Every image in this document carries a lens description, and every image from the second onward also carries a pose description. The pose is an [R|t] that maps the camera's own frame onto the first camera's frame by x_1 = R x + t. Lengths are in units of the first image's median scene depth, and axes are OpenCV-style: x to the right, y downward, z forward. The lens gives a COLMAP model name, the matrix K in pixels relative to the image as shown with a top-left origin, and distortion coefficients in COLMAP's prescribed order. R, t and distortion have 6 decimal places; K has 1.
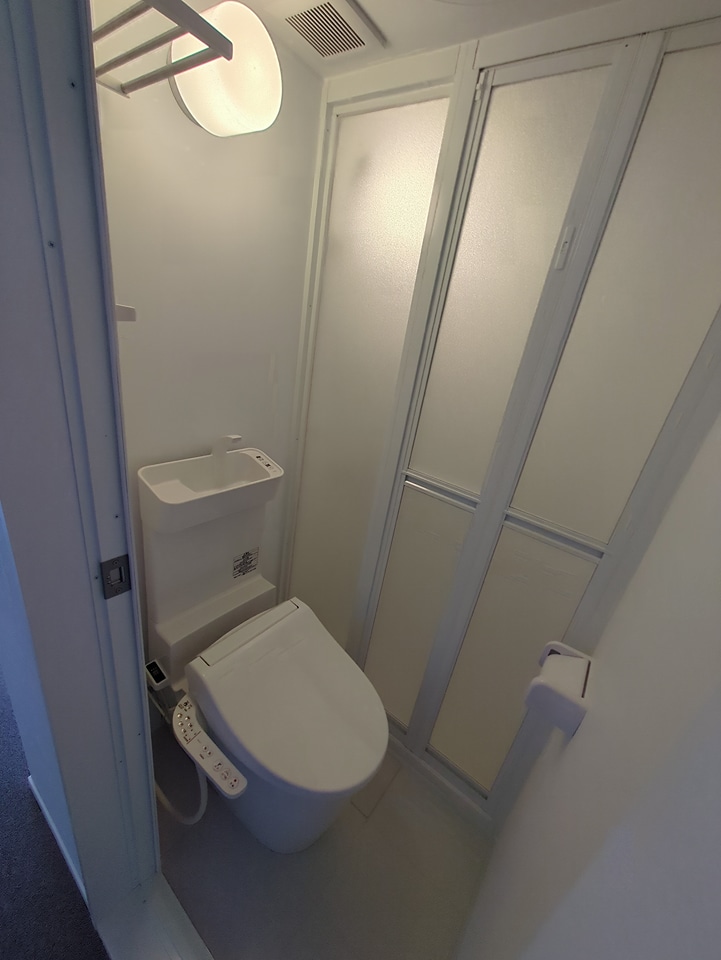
lens RADIAL K [[377.7, 0, 358.9], [0, 377.7, 482.9], [0, 0, 1]] dist [-0.001261, 0.000736]
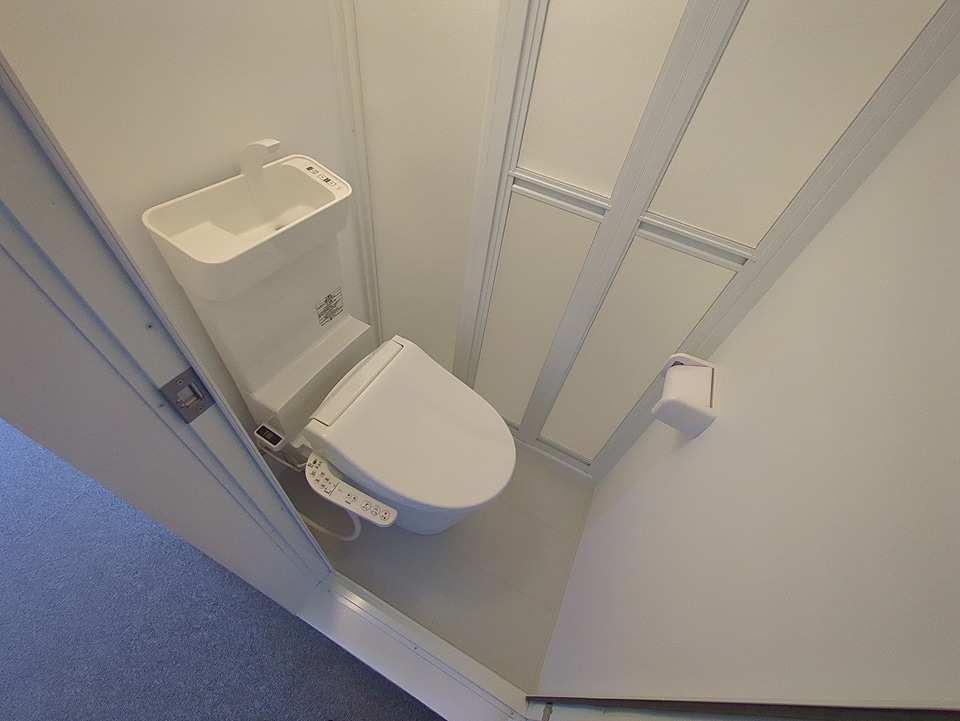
lens RADIAL K [[377.7, 0, 481.6], [0, 377.7, 361.2], [0, 0, 1]] dist [-0.001261, 0.000736]
pose [[0.982682, -0.152915, 0.104661, -0.088393], [0.086276, 0.877424, 0.471894, -0.067245], [-0.163992, -0.454691, 0.875421, 0.176015]]
